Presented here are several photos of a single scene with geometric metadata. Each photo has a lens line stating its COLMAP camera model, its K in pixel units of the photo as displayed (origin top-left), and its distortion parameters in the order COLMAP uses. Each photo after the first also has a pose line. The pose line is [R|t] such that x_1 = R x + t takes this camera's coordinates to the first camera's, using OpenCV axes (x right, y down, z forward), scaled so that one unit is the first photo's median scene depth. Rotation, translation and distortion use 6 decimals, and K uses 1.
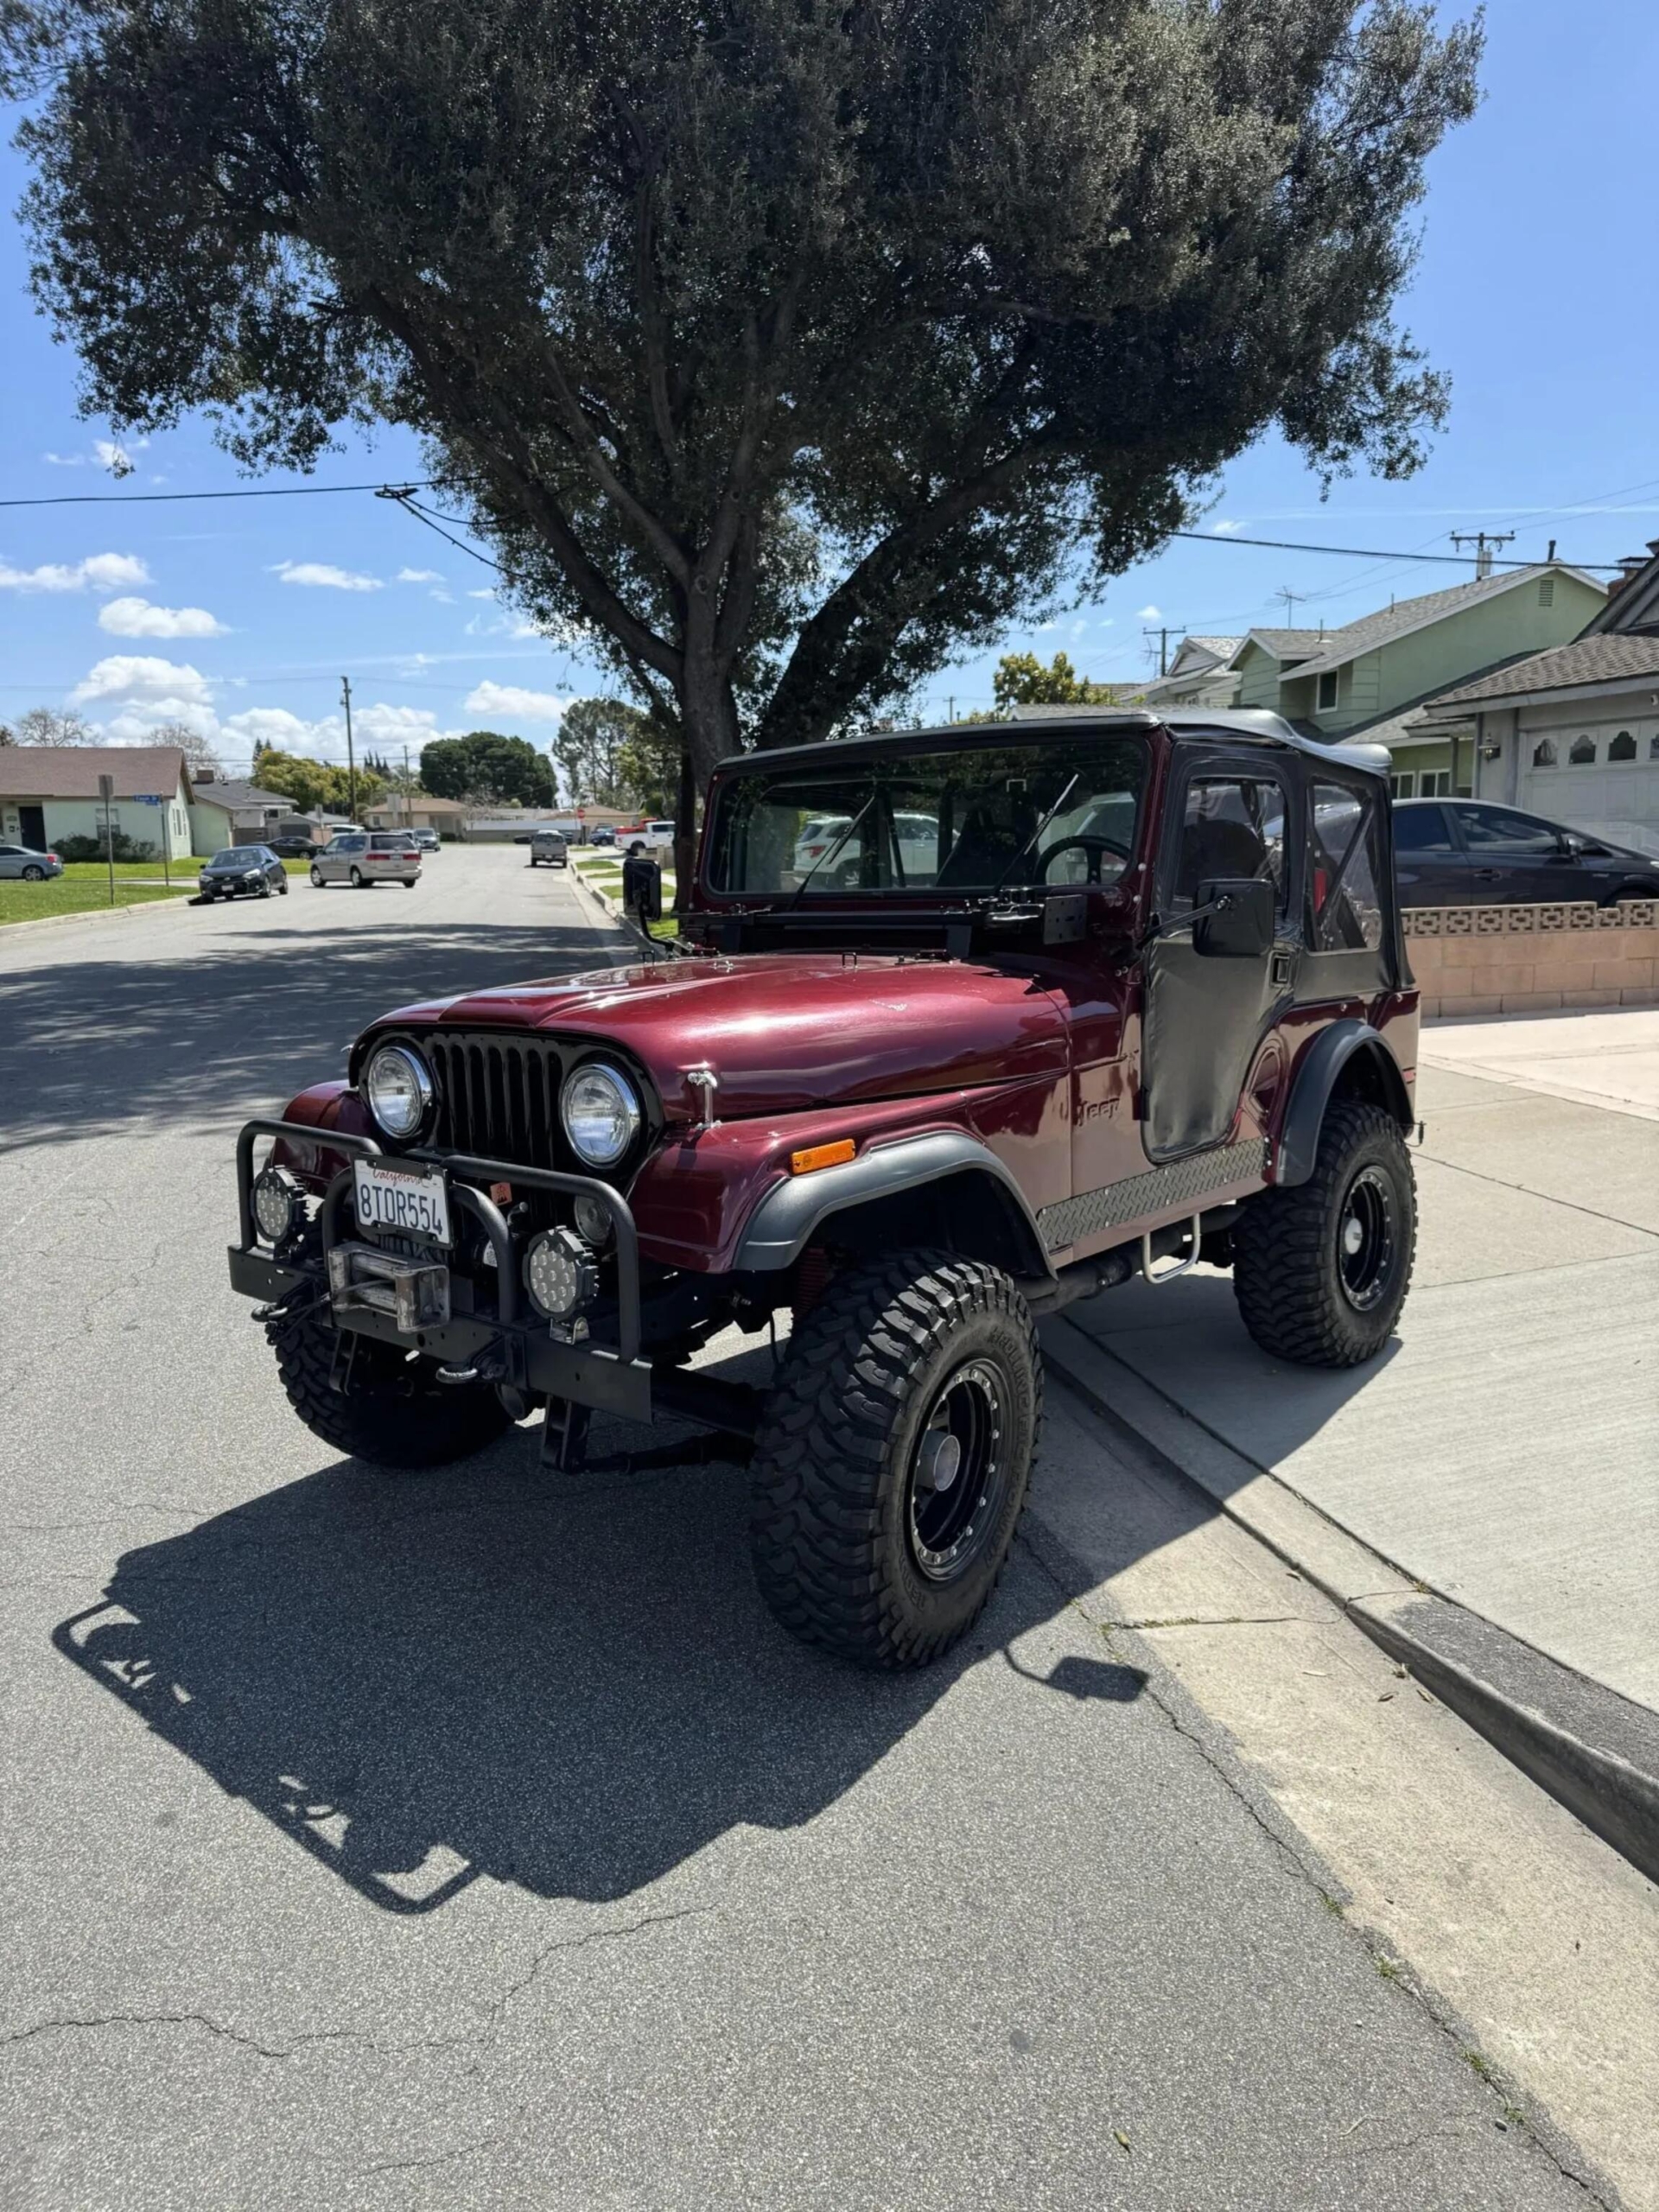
lens RADIAL K [[1601.1, 0, 836.0], [0, 1601.1, 1081.8], [0, 0, 1]] dist [0.022596, -0.025477]
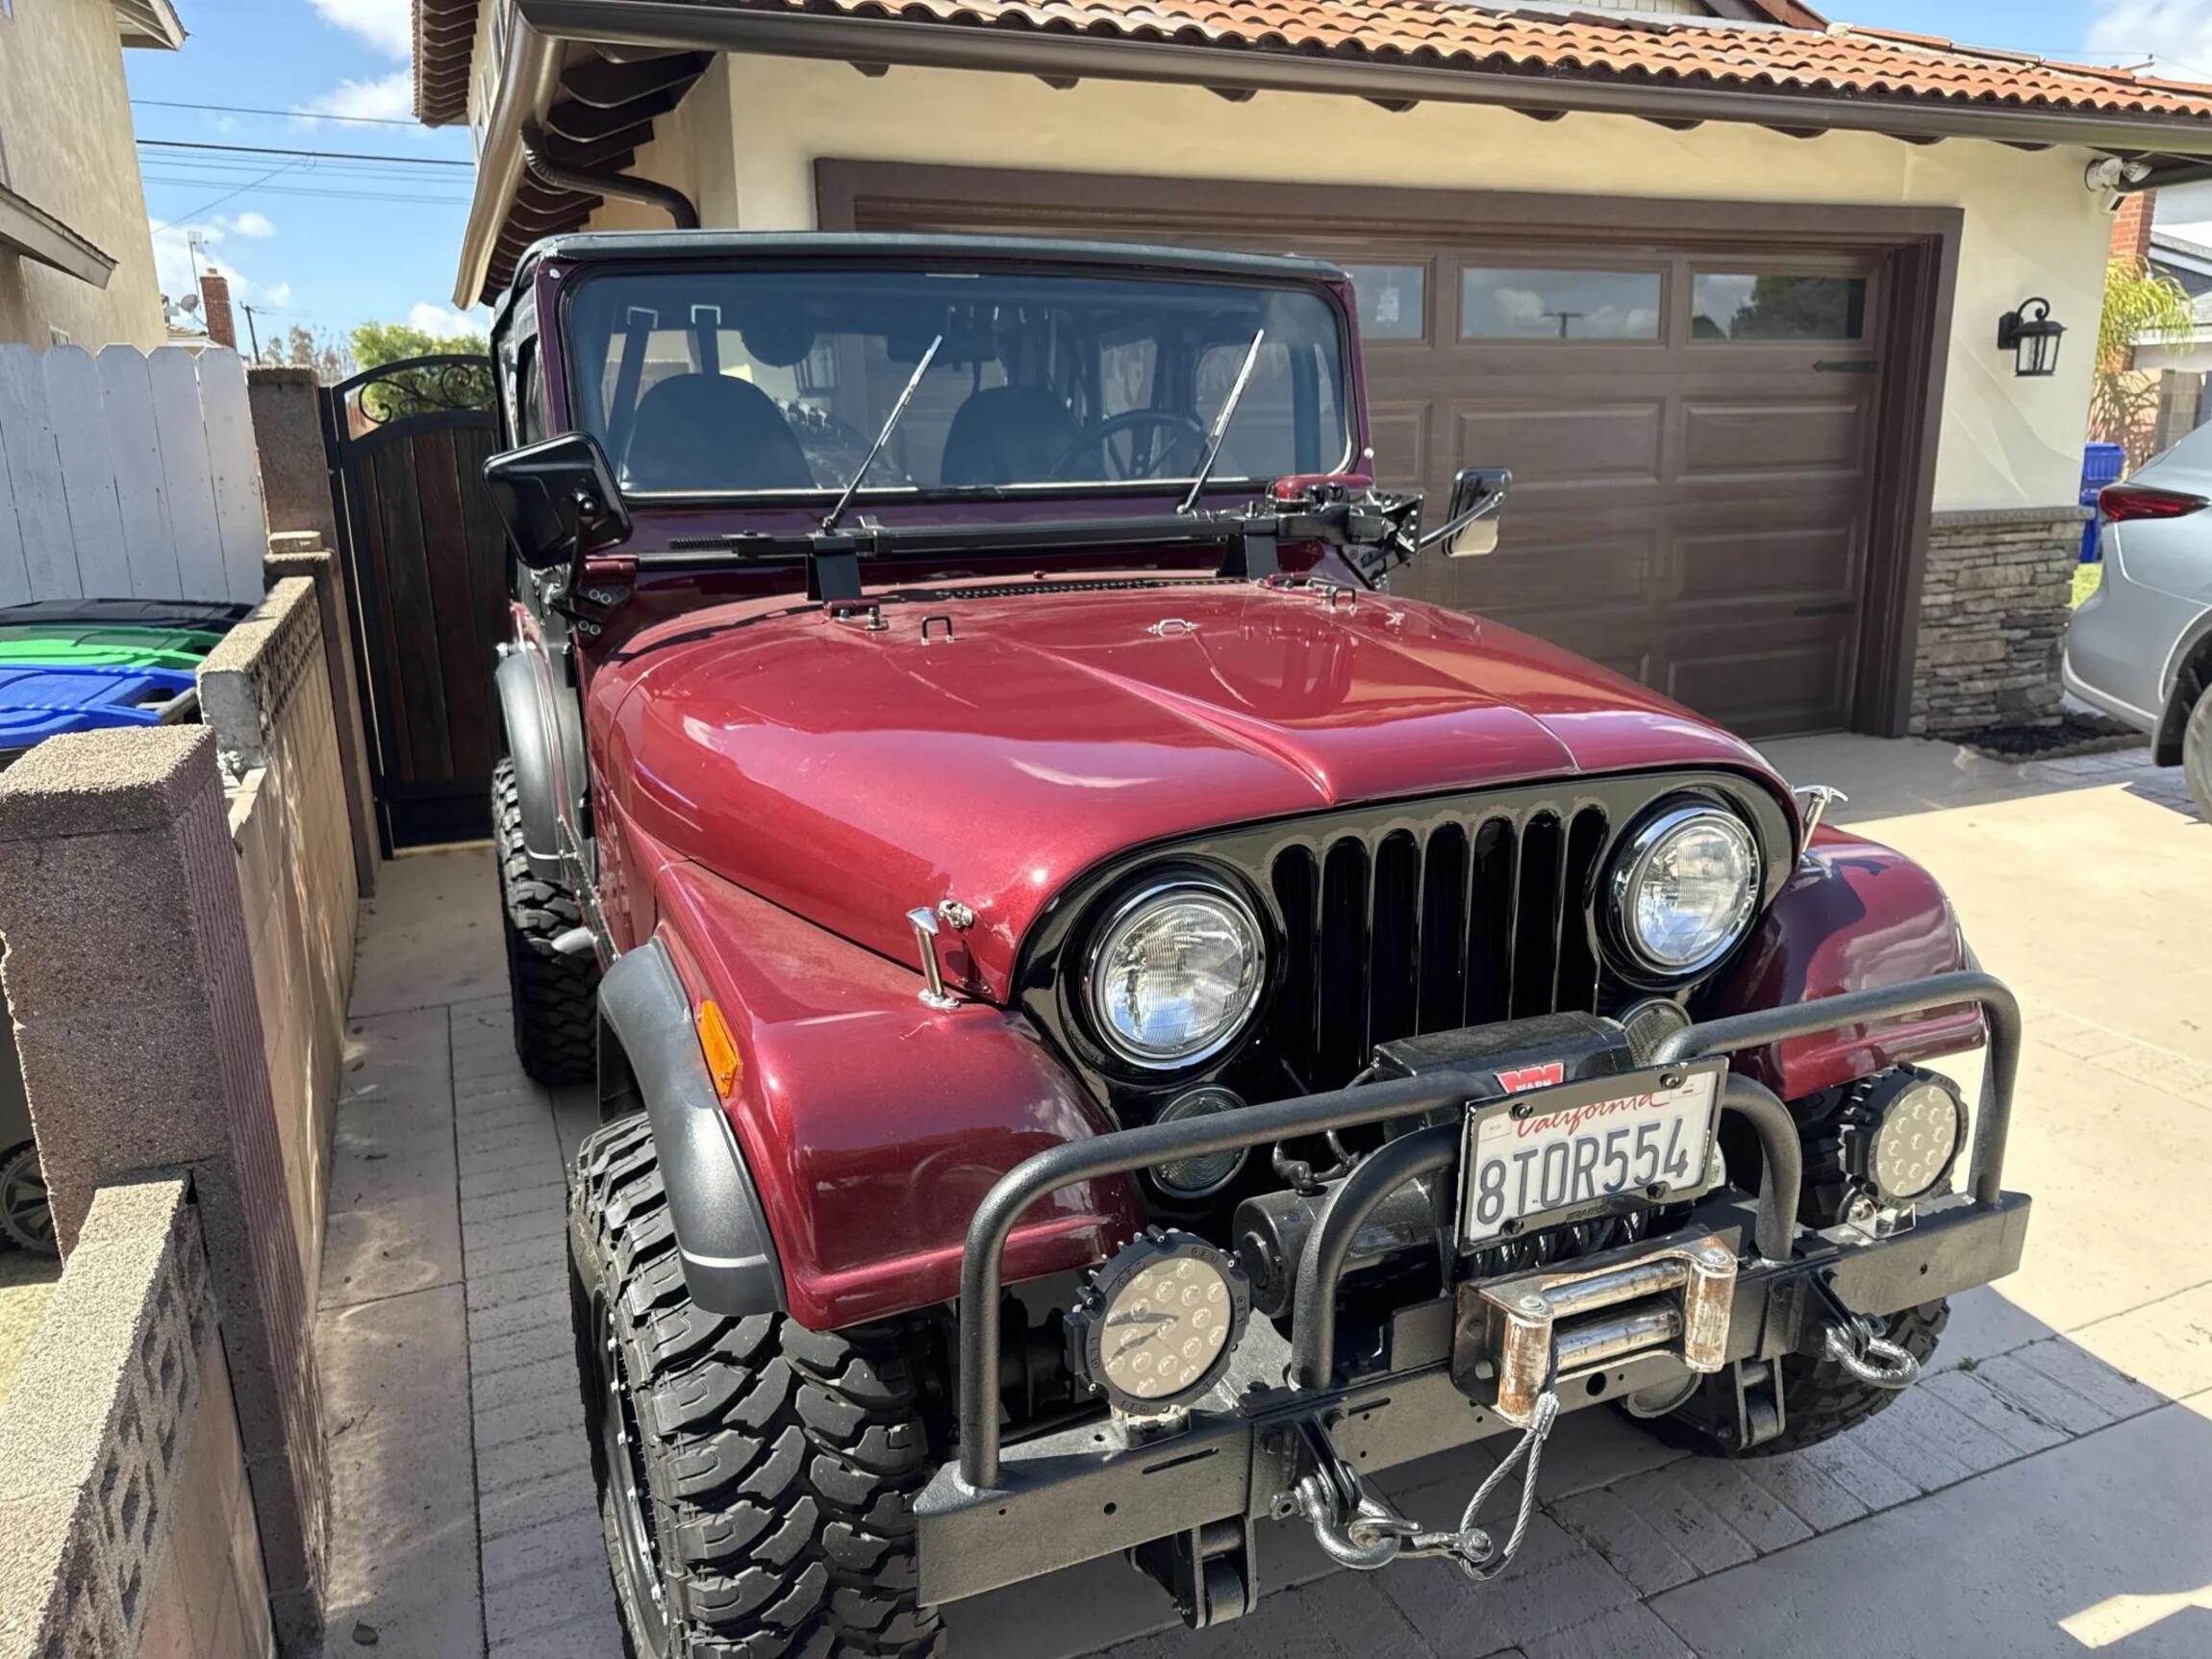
lens RADIAL K [[1562.9, 0, 1120.4], [0, 1562.9, 823.5], [0, 0, 1]] dist [0.016200, -0.026155]
pose [[0.438522, -0.222569, 0.870725, -0.636497], [0.107138, 0.974887, 0.195236, -0.119910], [-0.892311, 0.007672, 0.451355, 0.776891]]
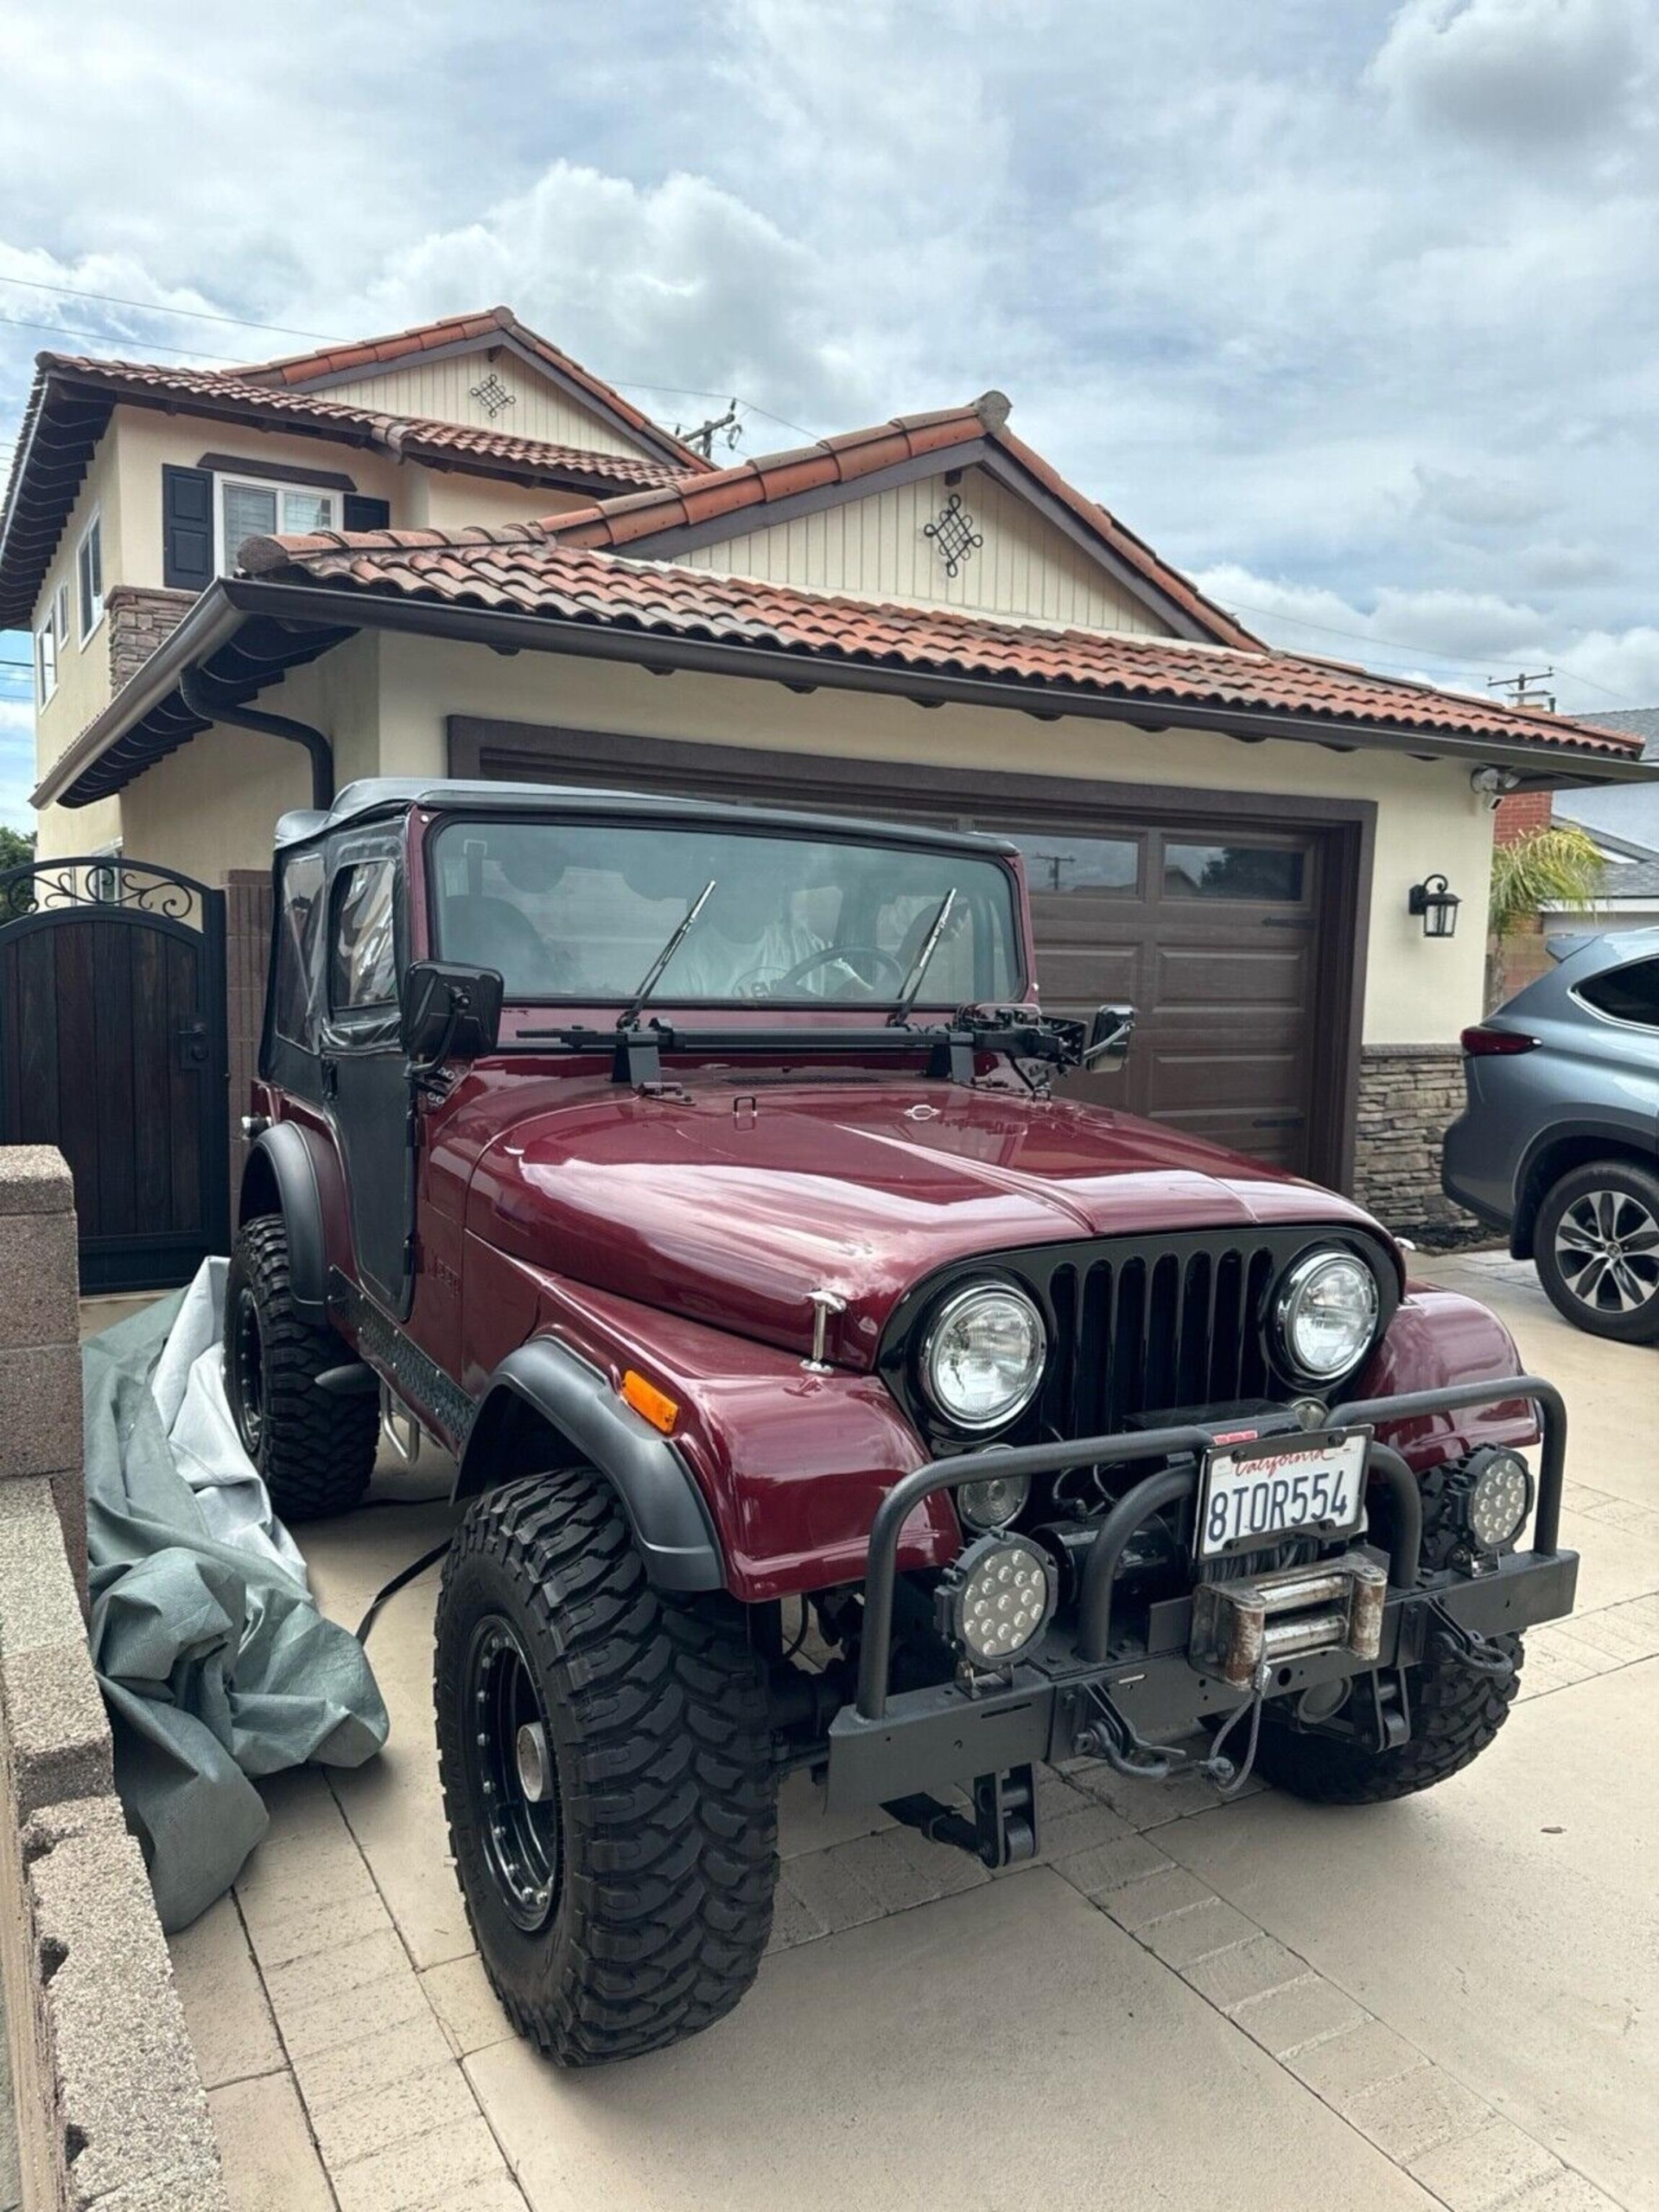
lens RADIAL K [[1601.1, 0, 807.7], [0, 1601.1, 1104.9], [0, 0, 1]] dist [0.022596, -0.025477]
pose [[0.338979, -0.081773, 0.937233, -0.840371], [0.068272, 0.995727, 0.062184, -0.129731], [-0.938313, 0.042908, 0.343114, 0.809998]]
